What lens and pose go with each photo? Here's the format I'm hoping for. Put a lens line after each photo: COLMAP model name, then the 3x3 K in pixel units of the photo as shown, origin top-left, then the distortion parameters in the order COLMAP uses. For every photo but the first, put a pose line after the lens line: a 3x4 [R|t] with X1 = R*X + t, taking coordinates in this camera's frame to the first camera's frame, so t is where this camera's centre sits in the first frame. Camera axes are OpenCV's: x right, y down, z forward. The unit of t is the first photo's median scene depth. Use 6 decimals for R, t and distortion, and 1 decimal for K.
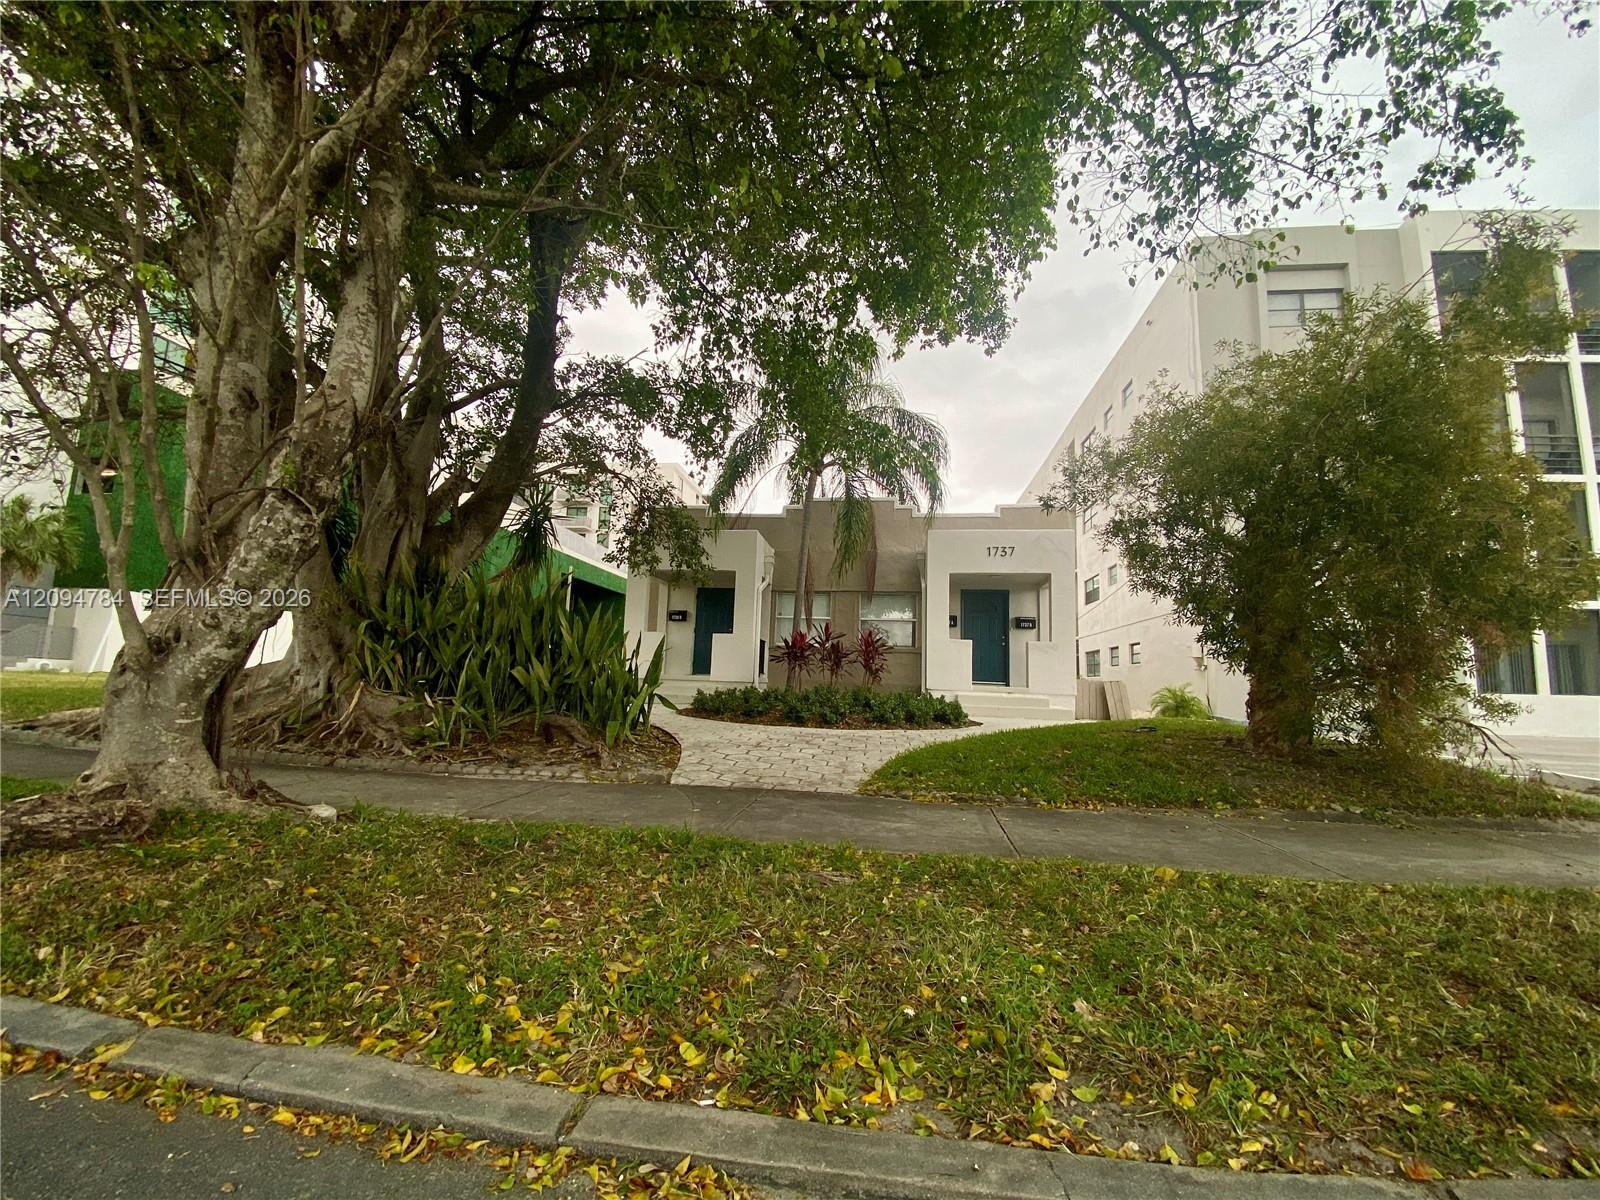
lens RADIAL K [[652.1, 0, 791.3], [0, 652.1, 599.9], [0, 0, 1]] dist [0.036108, -0.032770]
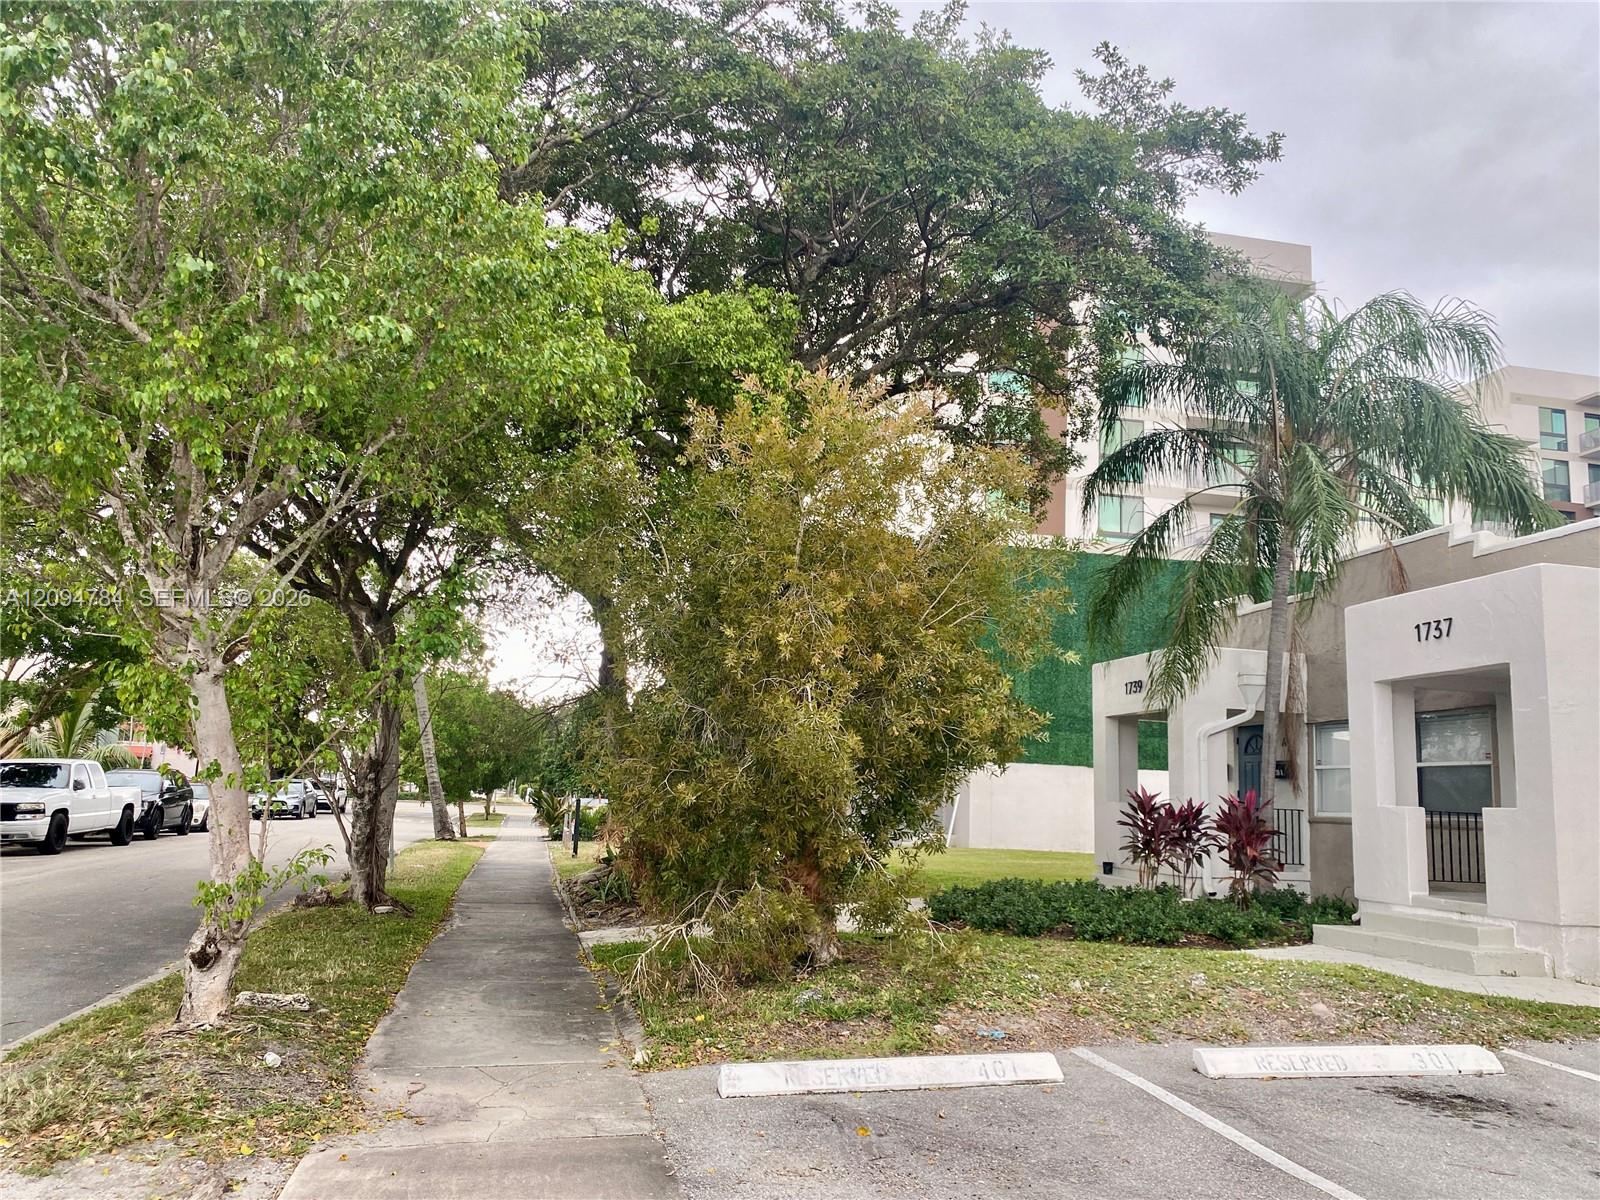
lens RADIAL K [[1223.6, 0, 800.0], [0, 1223.6, 600.0], [0, 0, 1]] dist [0.078296, -0.118368]
pose [[0.343485, -0.173972, -0.922904, 1.049109], [0.091928, 0.984202, -0.151313, 0.003896], [0.934648, -0.032867, 0.354051, 0.199359]]
